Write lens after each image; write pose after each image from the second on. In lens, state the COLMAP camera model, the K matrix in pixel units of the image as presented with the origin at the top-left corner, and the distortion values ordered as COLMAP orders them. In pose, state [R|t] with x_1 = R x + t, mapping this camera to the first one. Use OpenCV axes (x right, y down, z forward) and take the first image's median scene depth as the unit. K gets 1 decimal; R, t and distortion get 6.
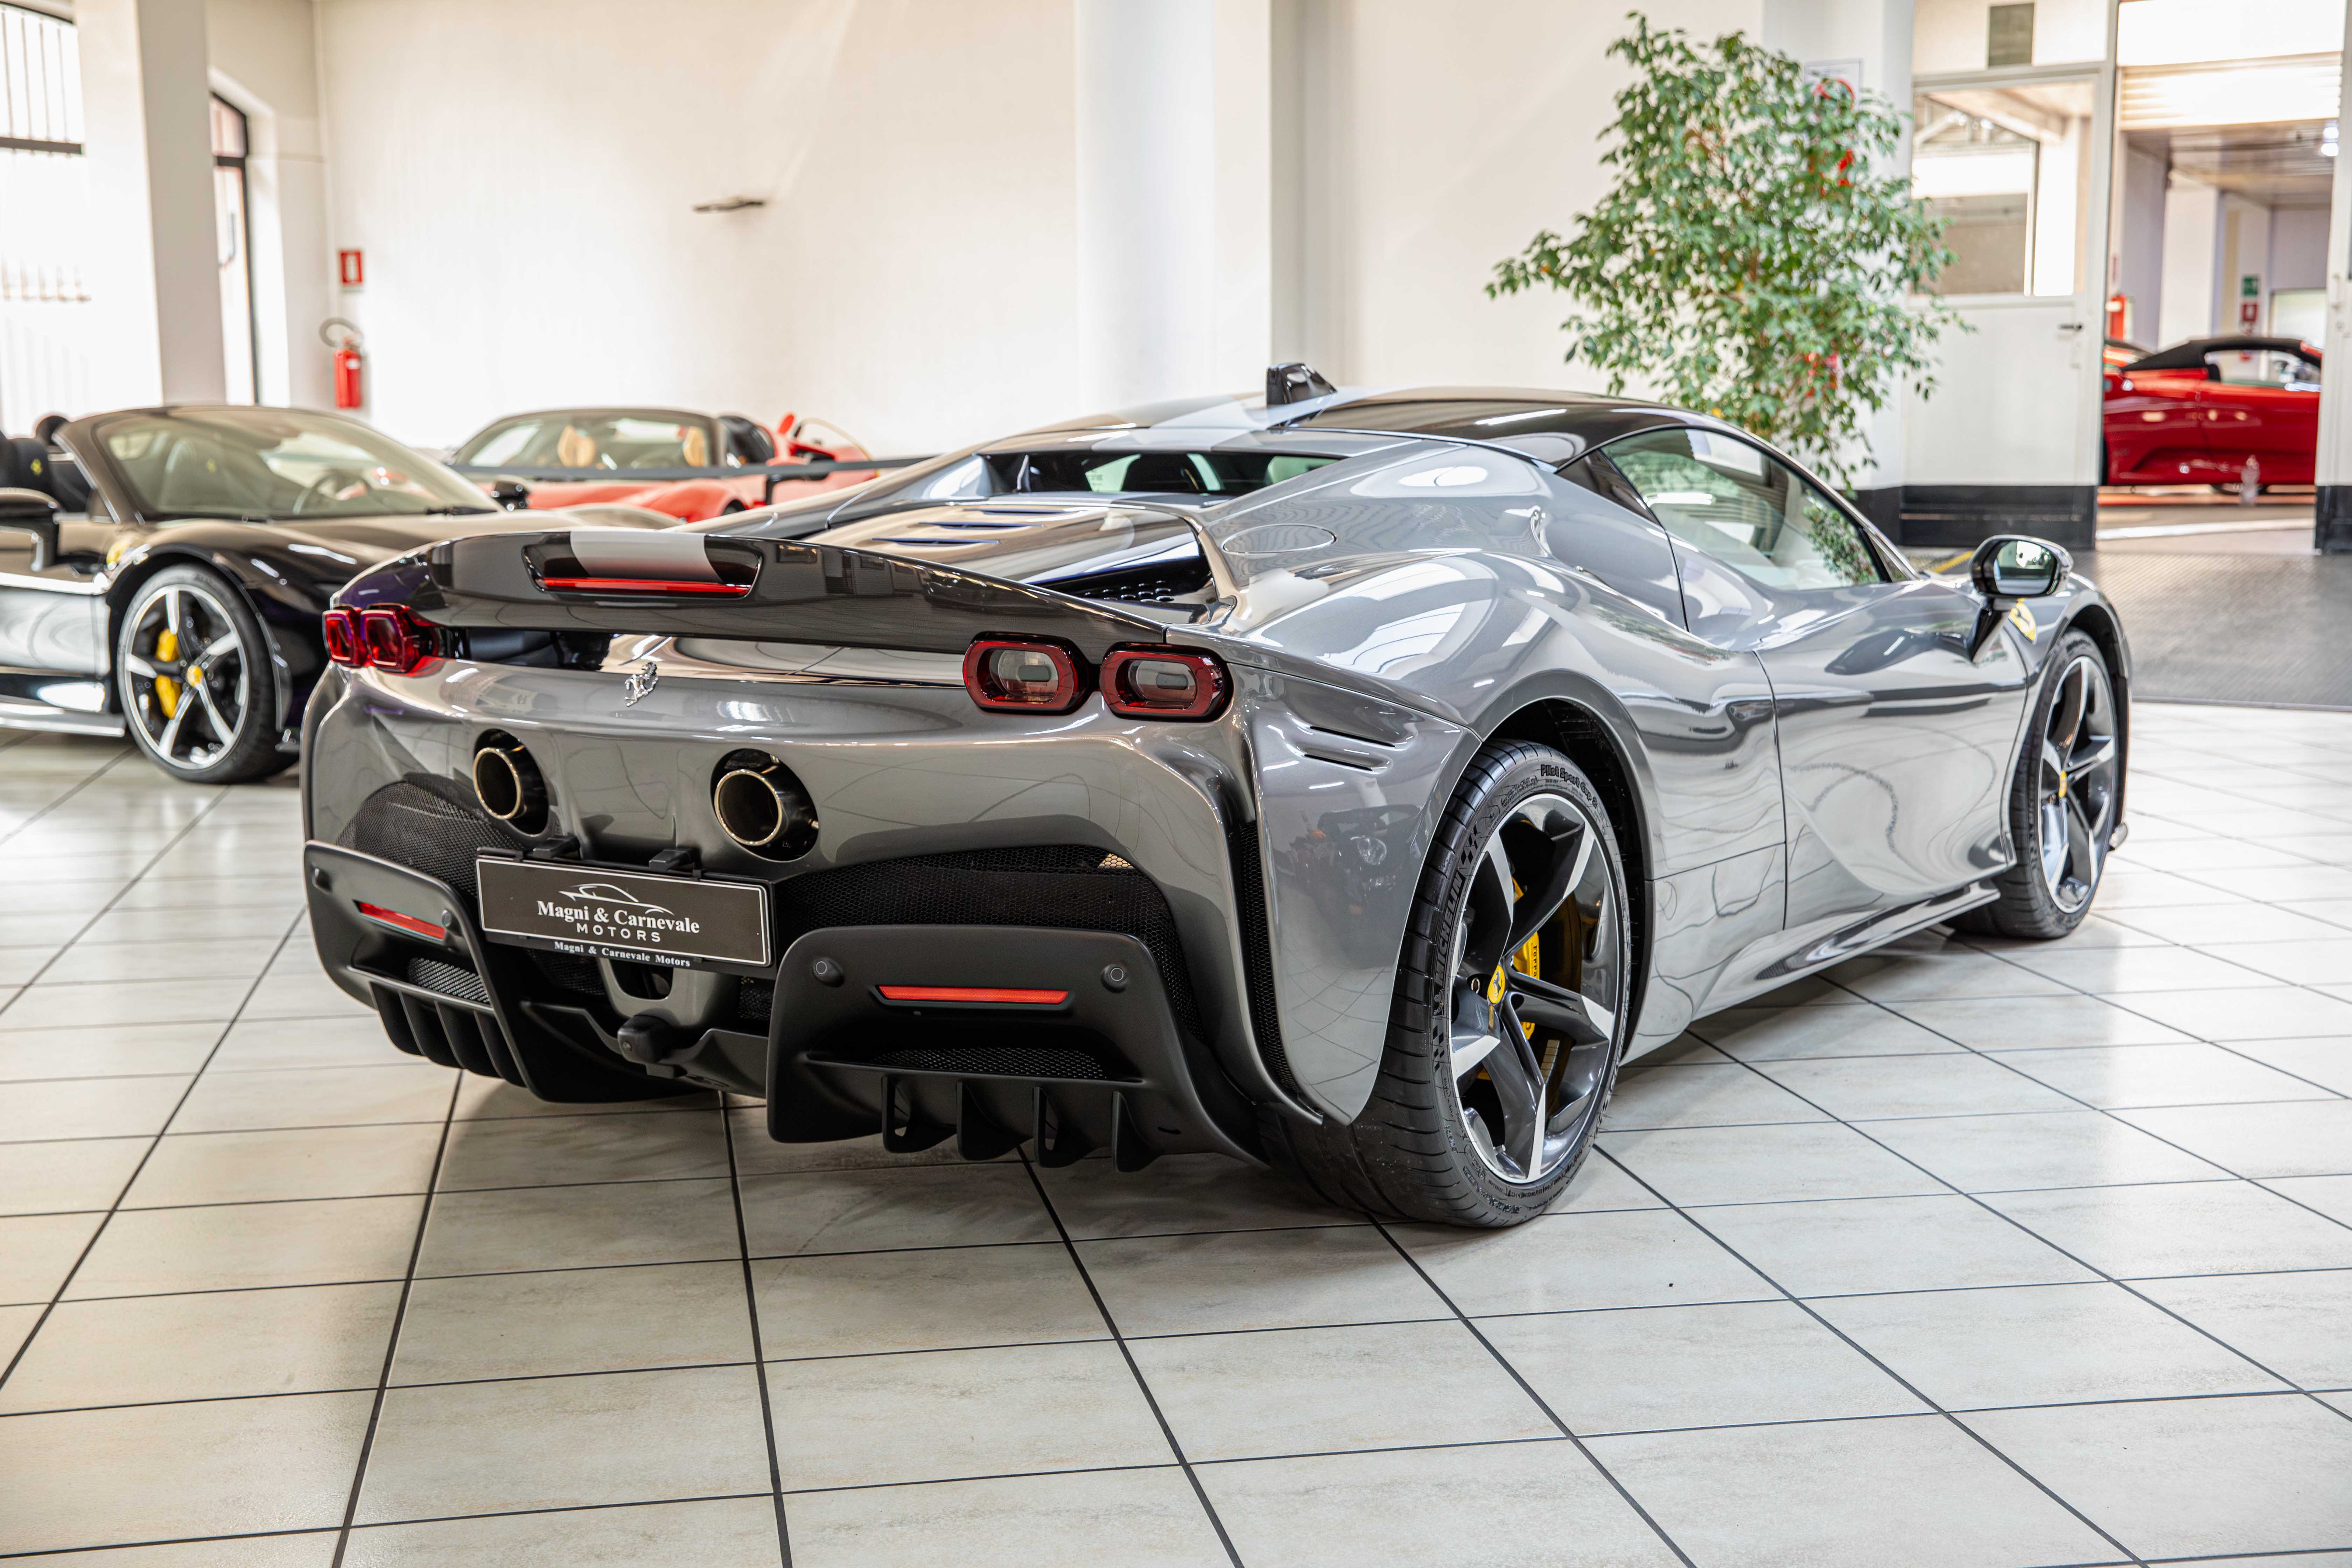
lens RADIAL K [[2994.9, 0, 1176.0], [0, 2994.9, 784.0], [0, 0, 1]] dist [0.077014, 0.006471]
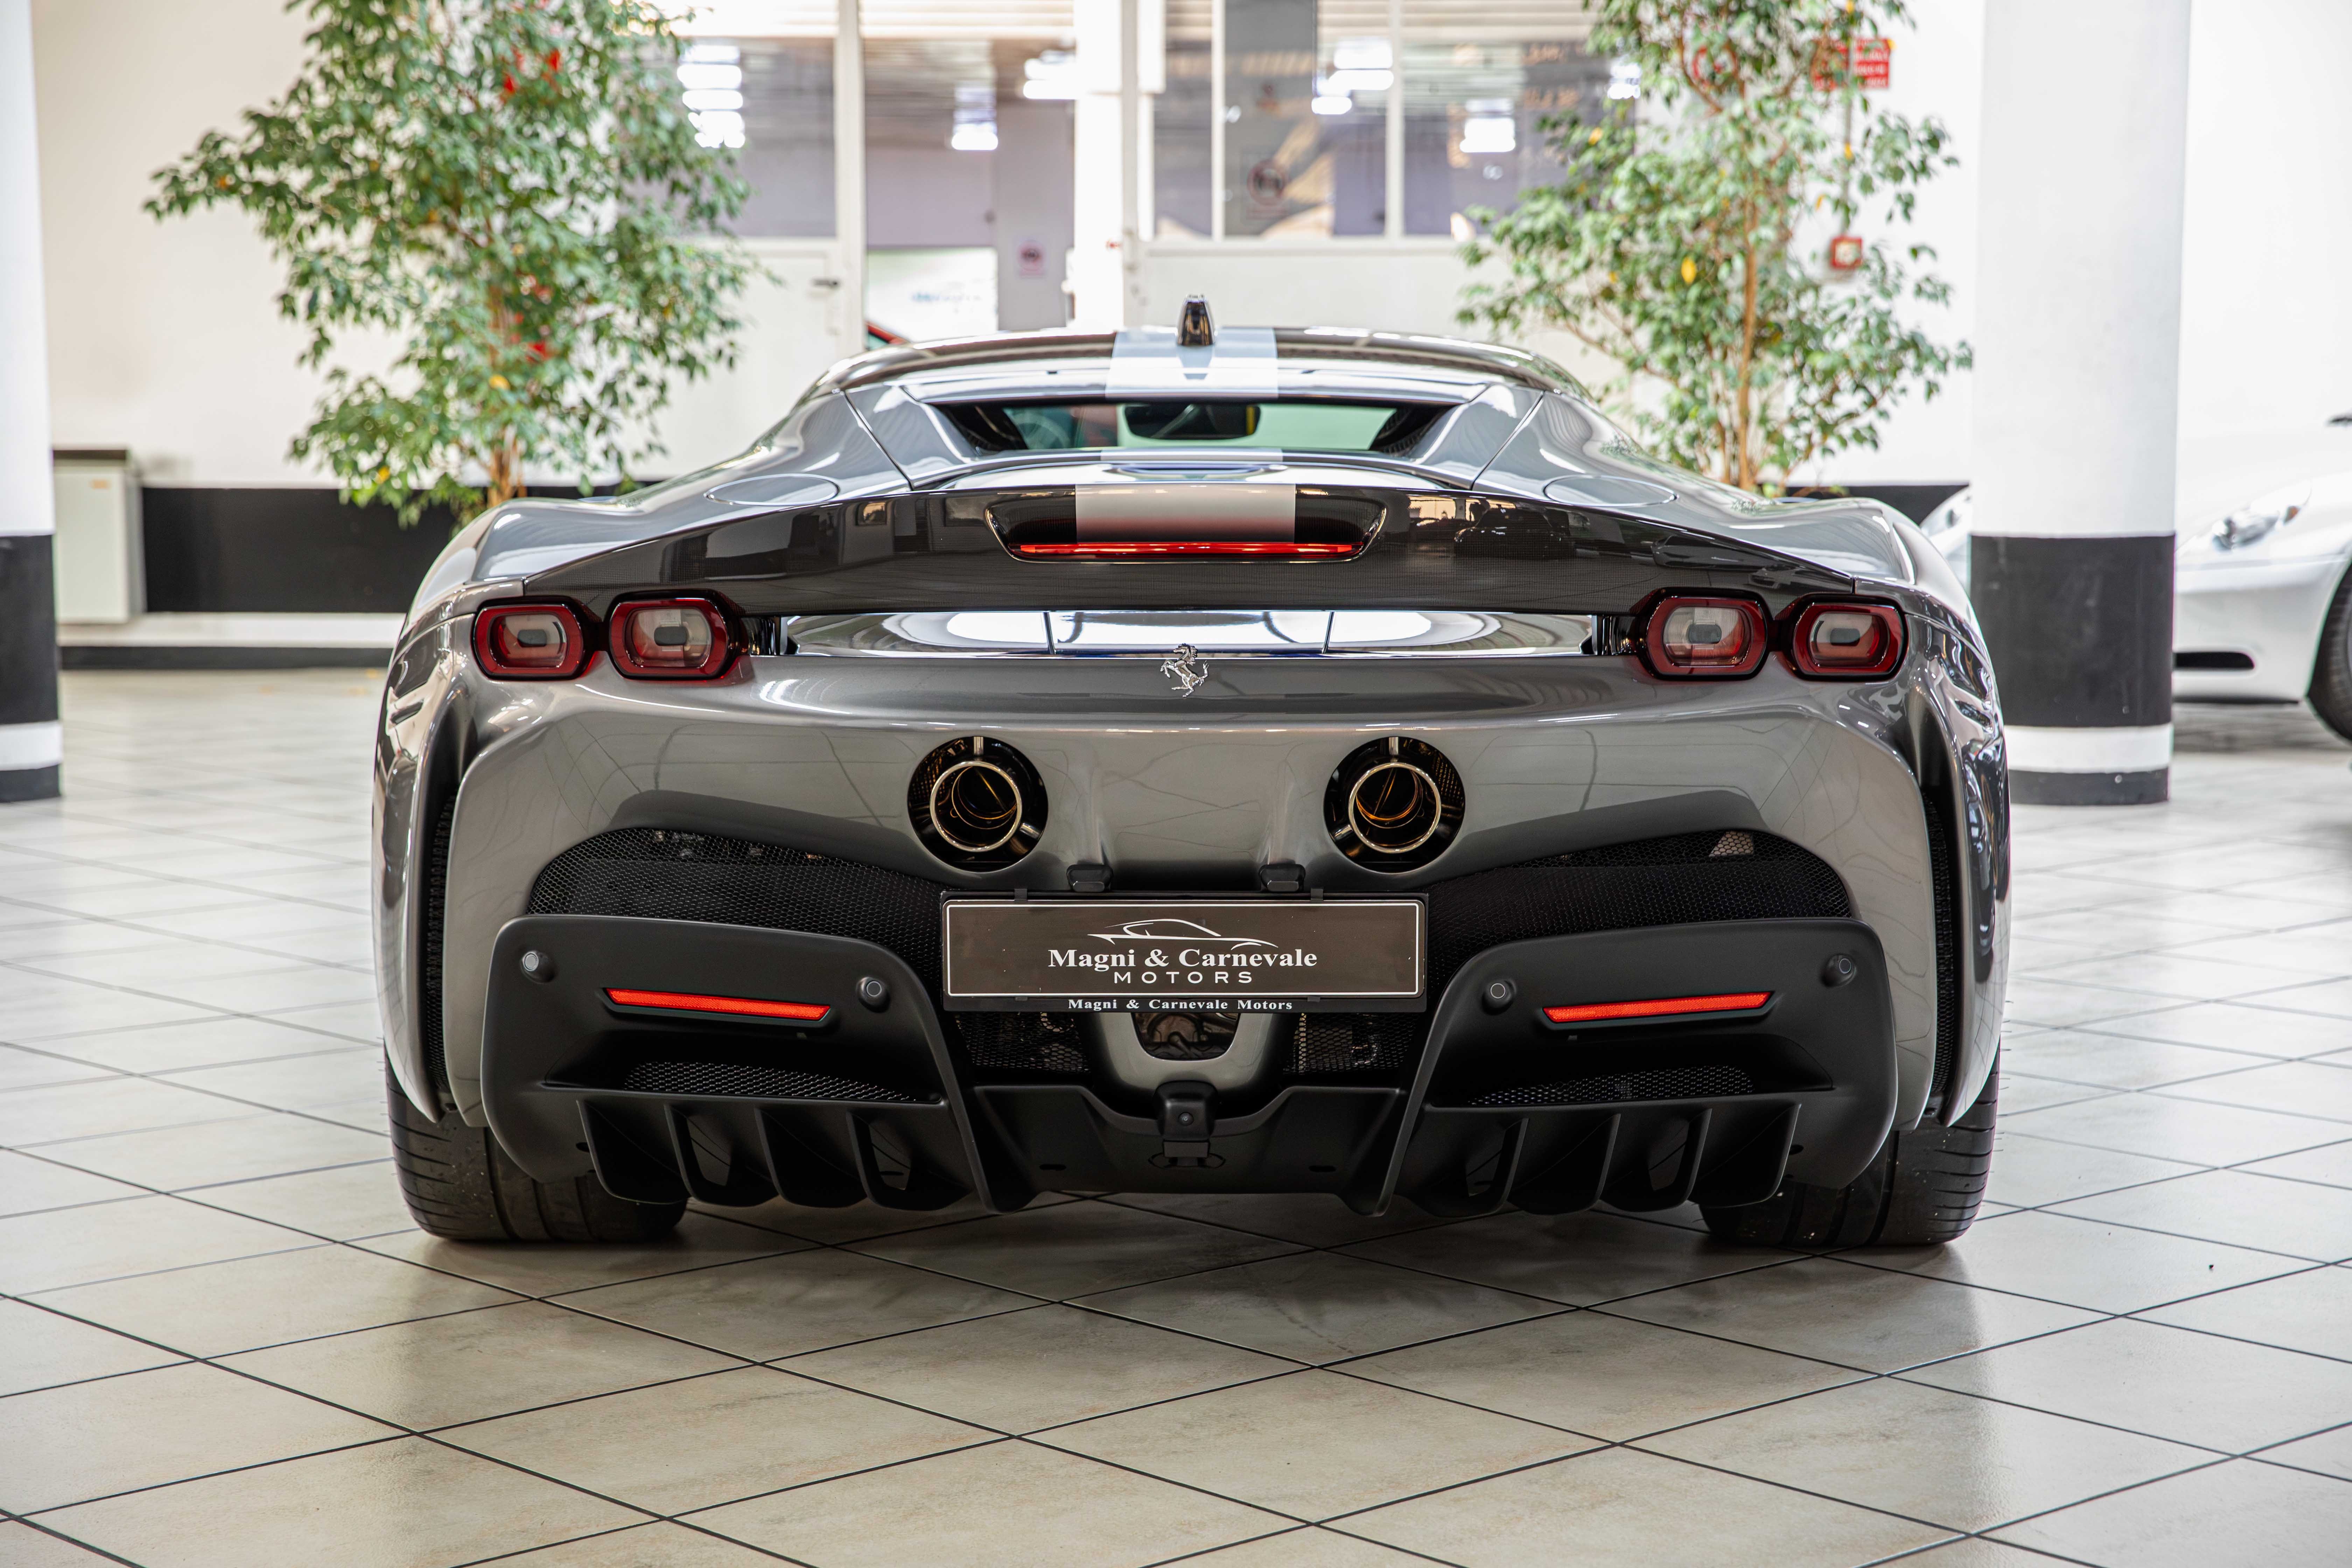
lens RADIAL K [[4147.1, 0, 1176.0], [0, 4147.1, 784.0], [0, 0, 1]] dist [0.217794, 0.039480]
pose [[0.839862, -0.048418, 0.540636, -0.772809], [0.066067, 0.997727, -0.013280, 0.011825], [-0.538764, 0.046871, 0.841152, 0.055338]]
